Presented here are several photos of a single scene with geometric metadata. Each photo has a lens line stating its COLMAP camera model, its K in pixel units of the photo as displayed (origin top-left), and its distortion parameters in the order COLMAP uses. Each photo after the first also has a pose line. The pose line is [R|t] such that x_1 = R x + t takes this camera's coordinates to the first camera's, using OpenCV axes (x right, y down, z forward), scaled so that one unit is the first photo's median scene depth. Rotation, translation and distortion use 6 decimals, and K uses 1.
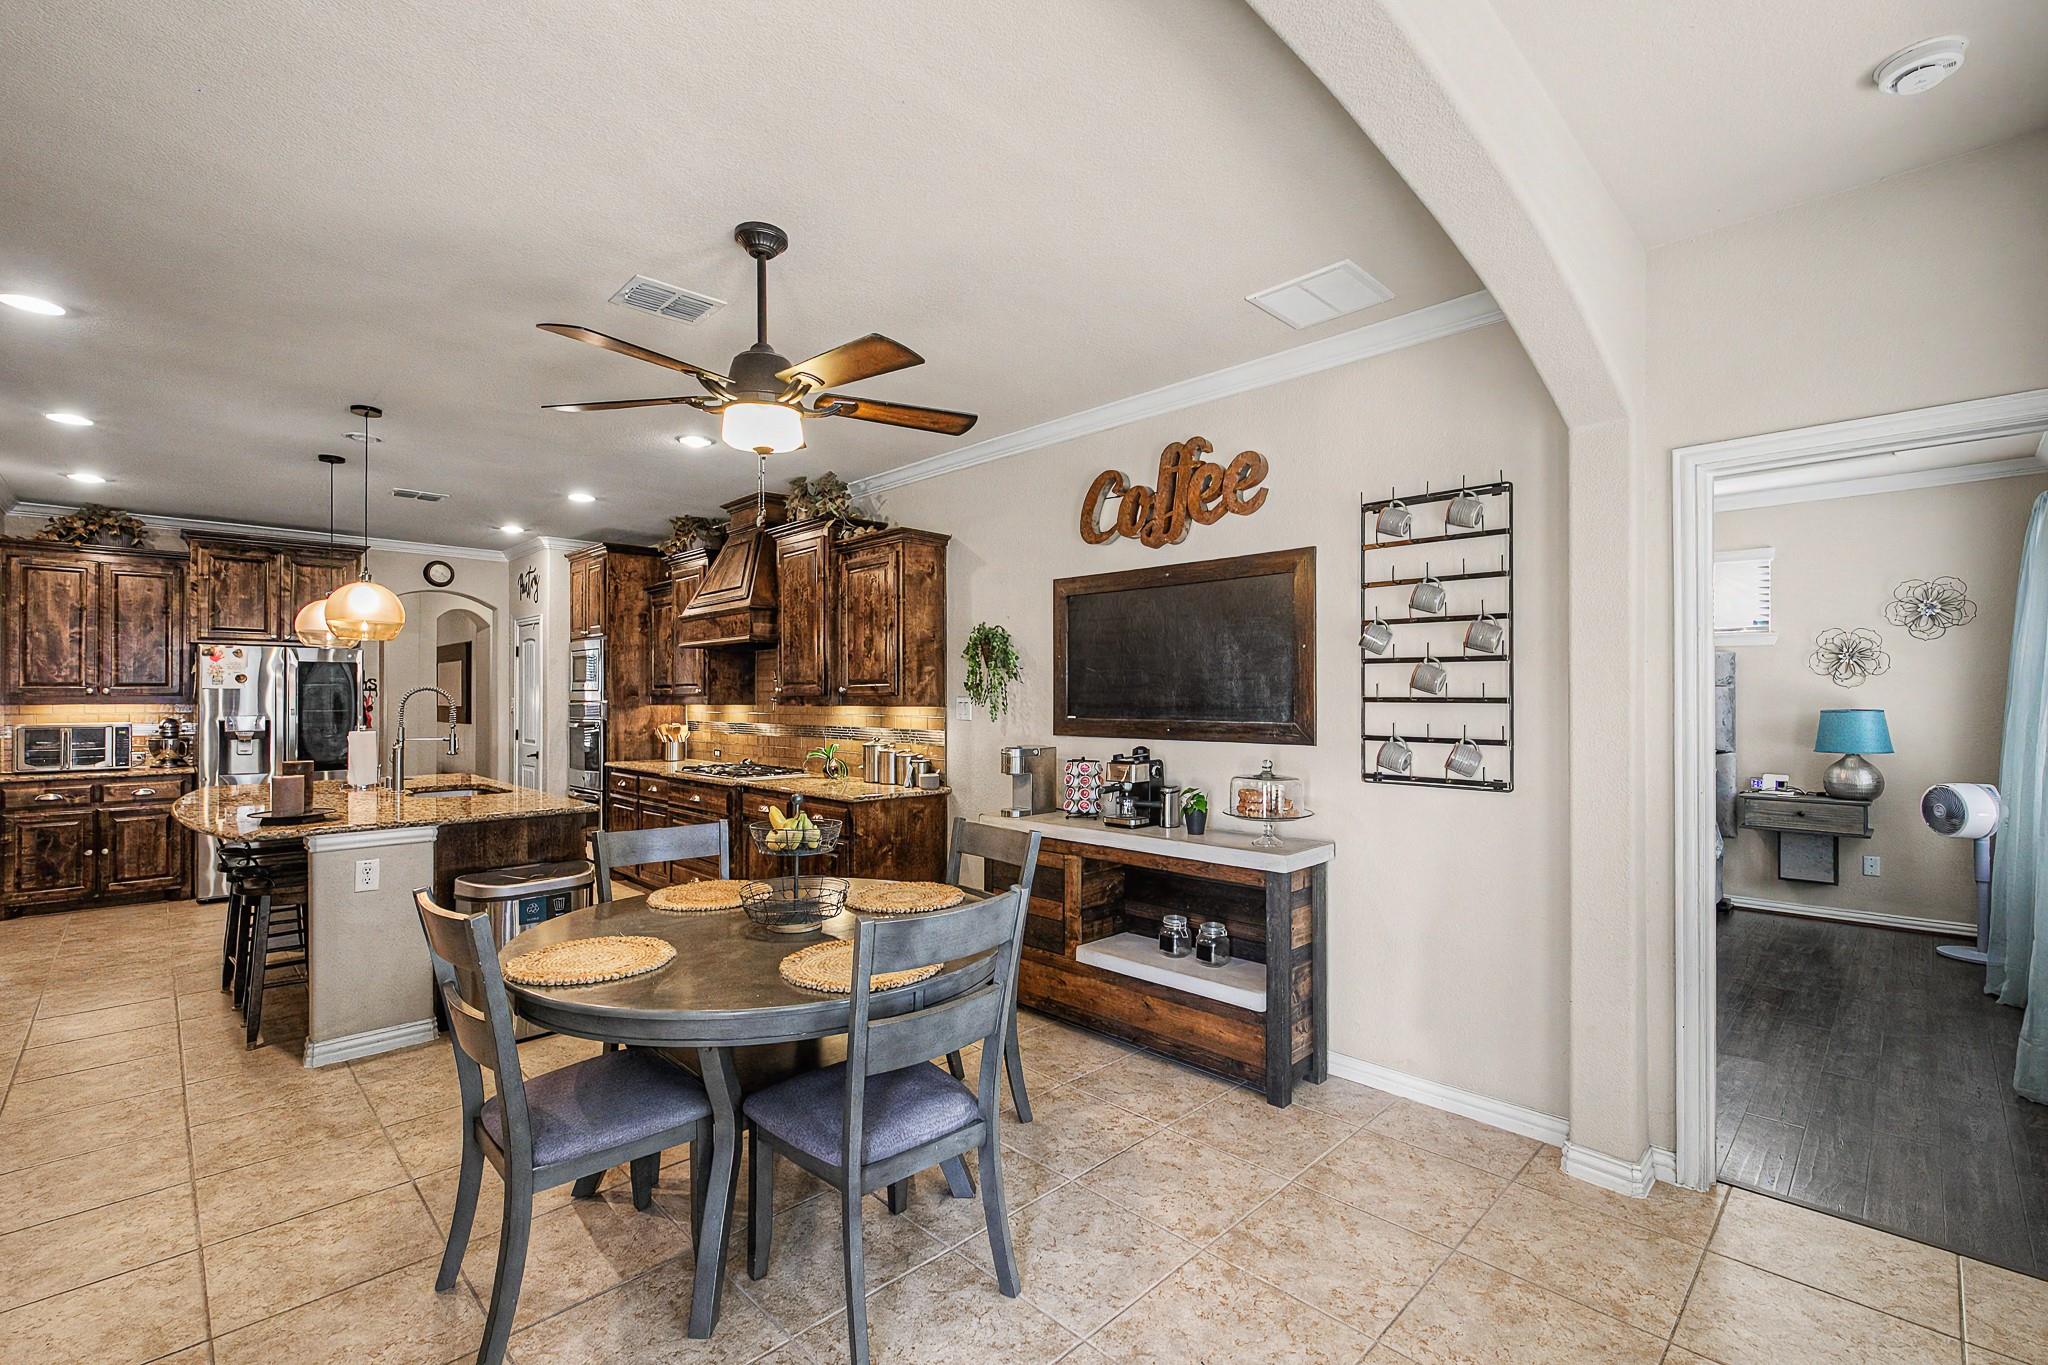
lens RADIAL K [[894.0, 0, 1033.8], [0, 894.0, 690.9], [0, 0, 1]] dist [-0.002423, 0.000821]
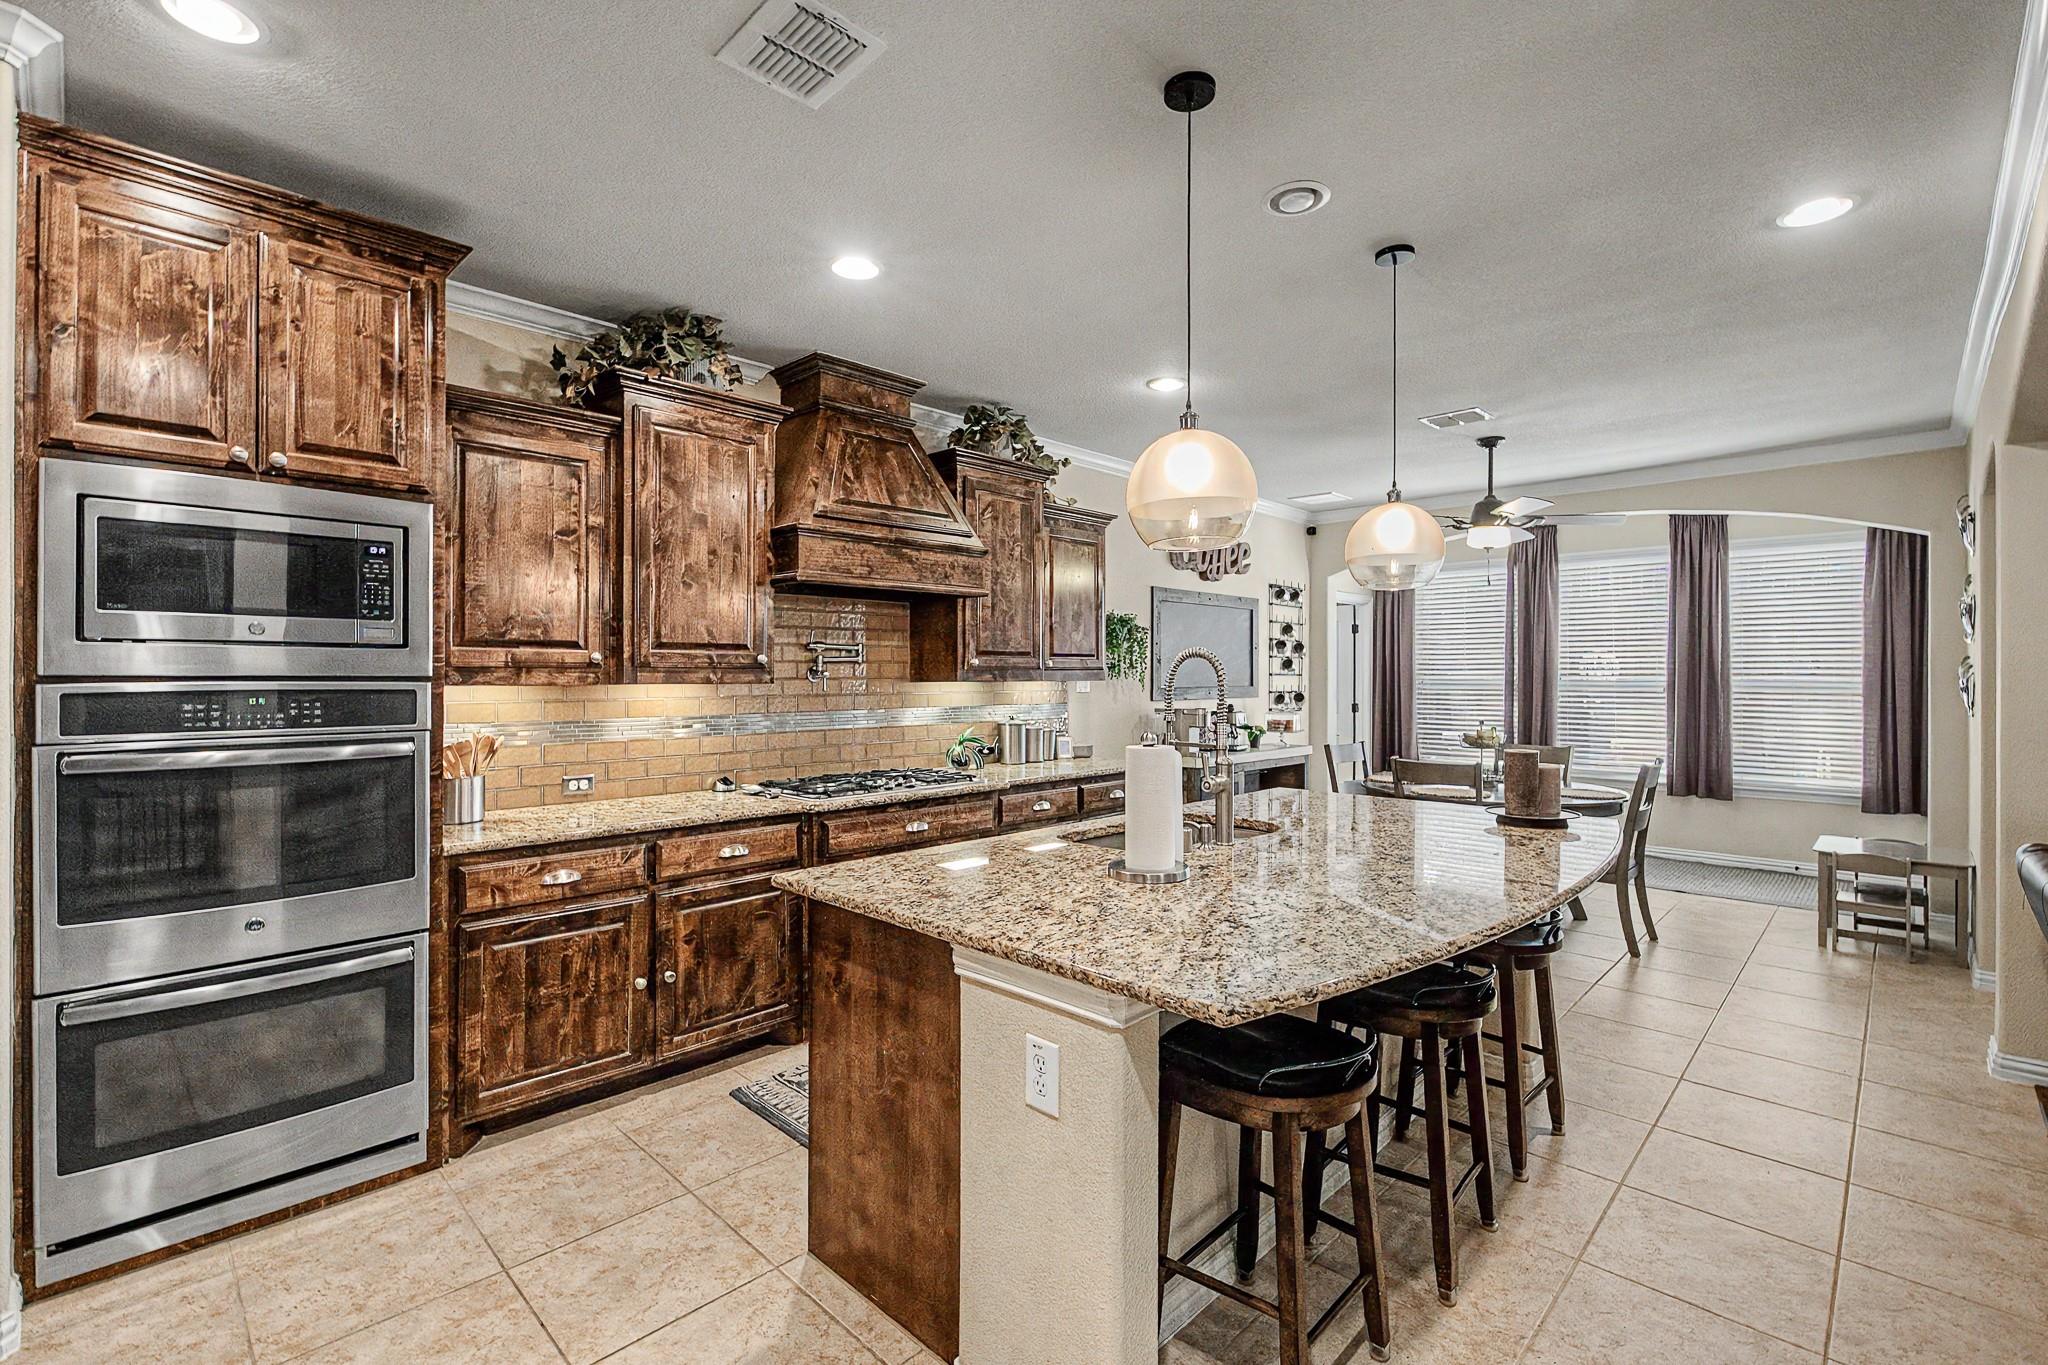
lens RADIAL K [[911.9, 0, 1020.6], [0, 911.9, 689.7], [0, 0, 1]] dist [-0.000793, 0.000059]
pose [[-0.018670, -0.019381, 0.999638, -0.965180], [-0.013398, 0.999727, 0.019132, 0.006469], [-0.999736, -0.013036, -0.018925, 0.870127]]
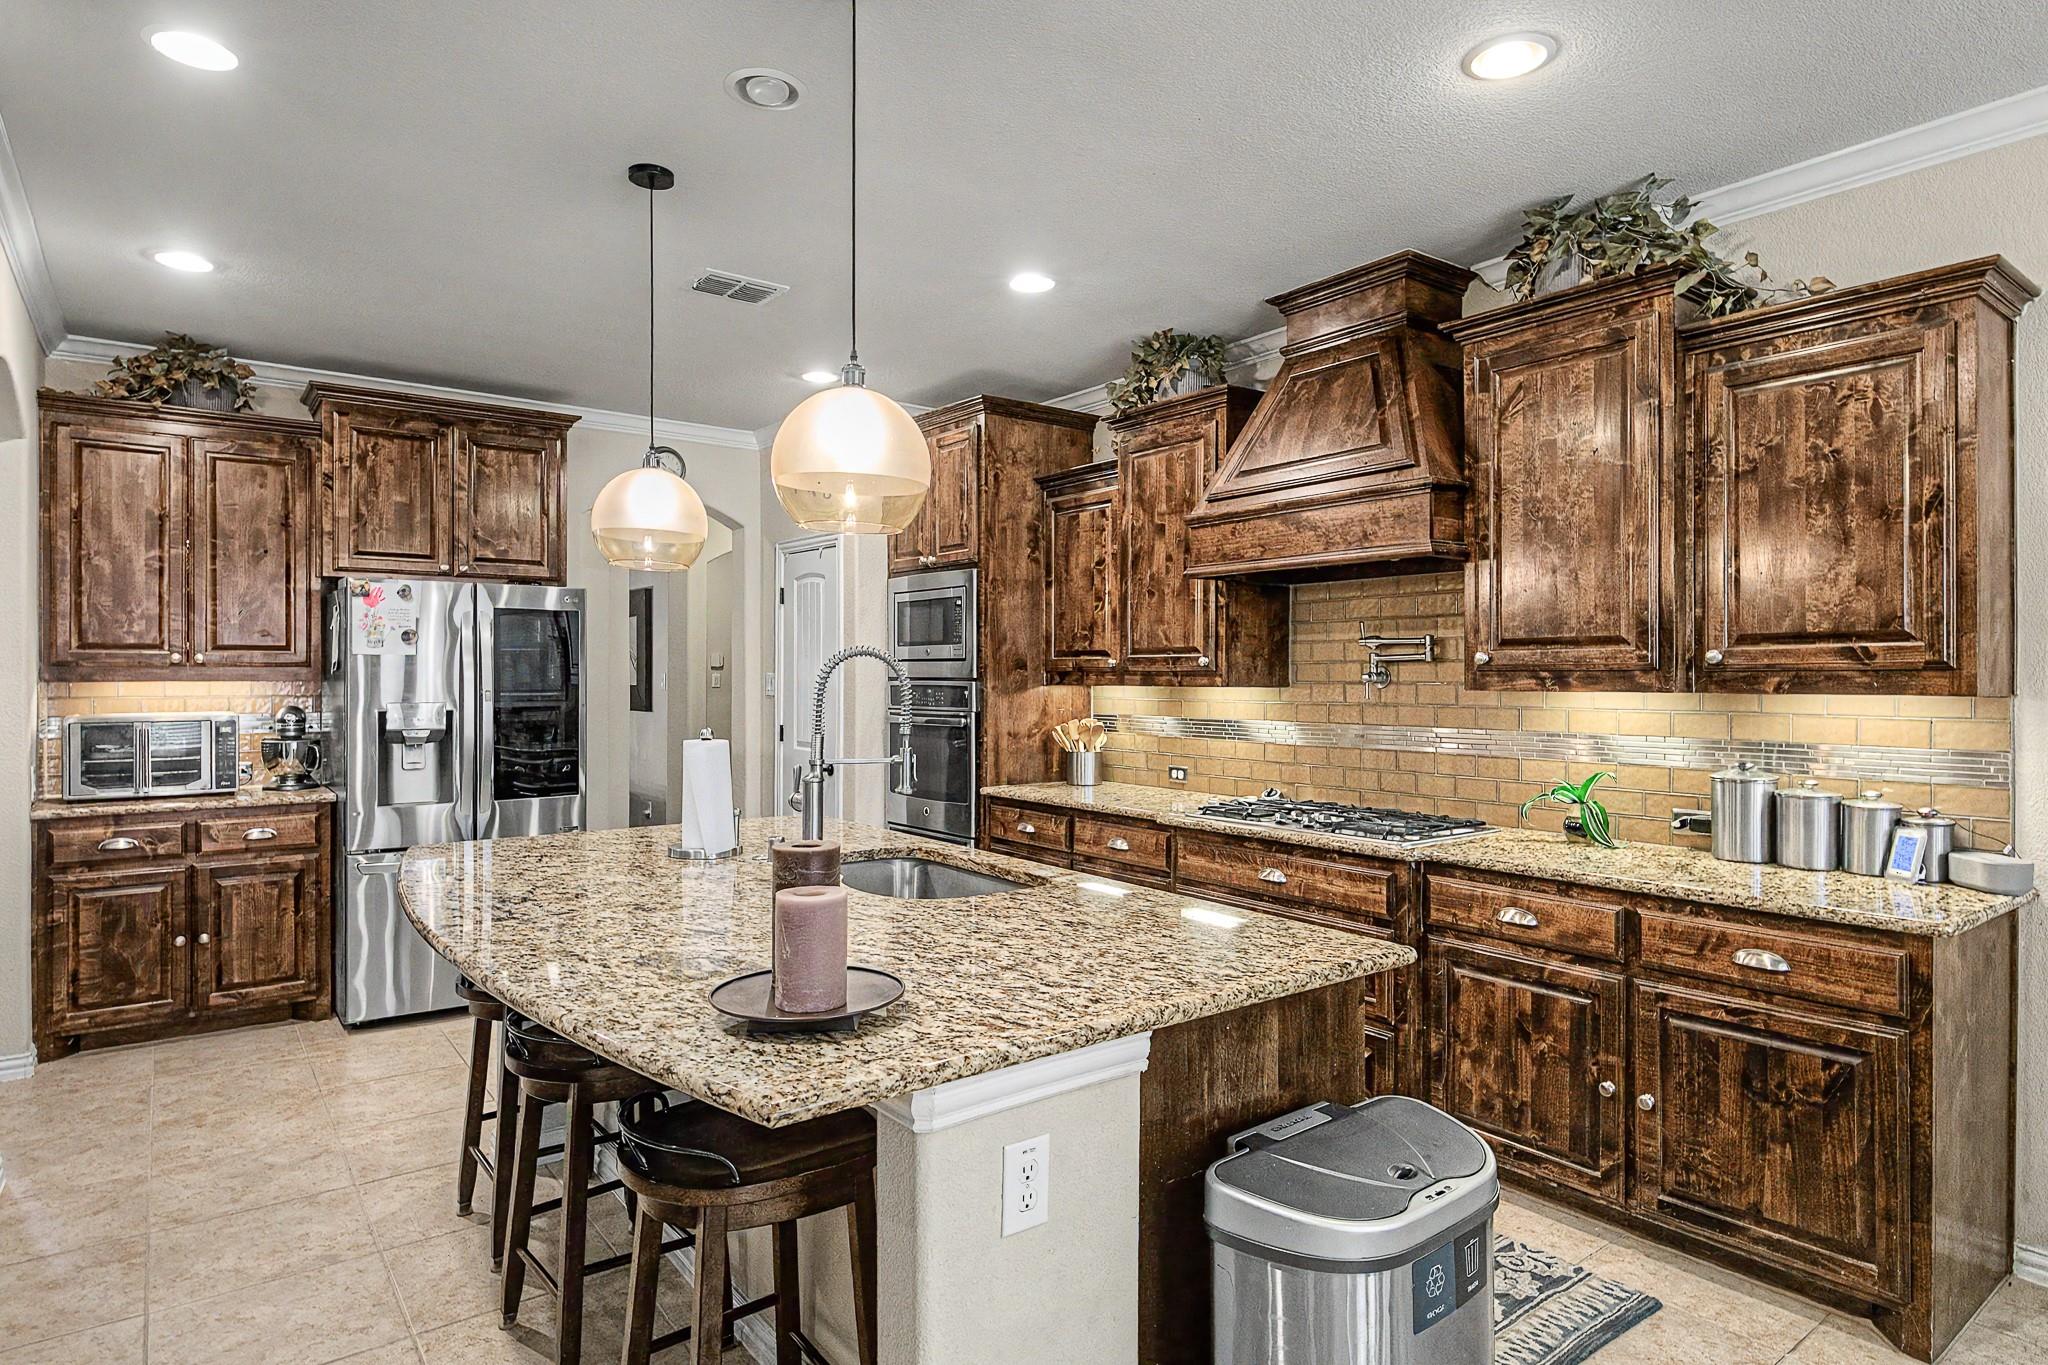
lens RADIAL K [[1149.3, 0, 1030.4], [0, 1149.3, 678.5], [0, 0, 1]] dist [0.012251, -0.009088]
pose [[0.990641, 0.003724, -0.136445, -0.394836], [-0.002210, 0.999934, 0.011248, 0.003422], [0.136478, -0.010841, 0.990584, 0.324099]]
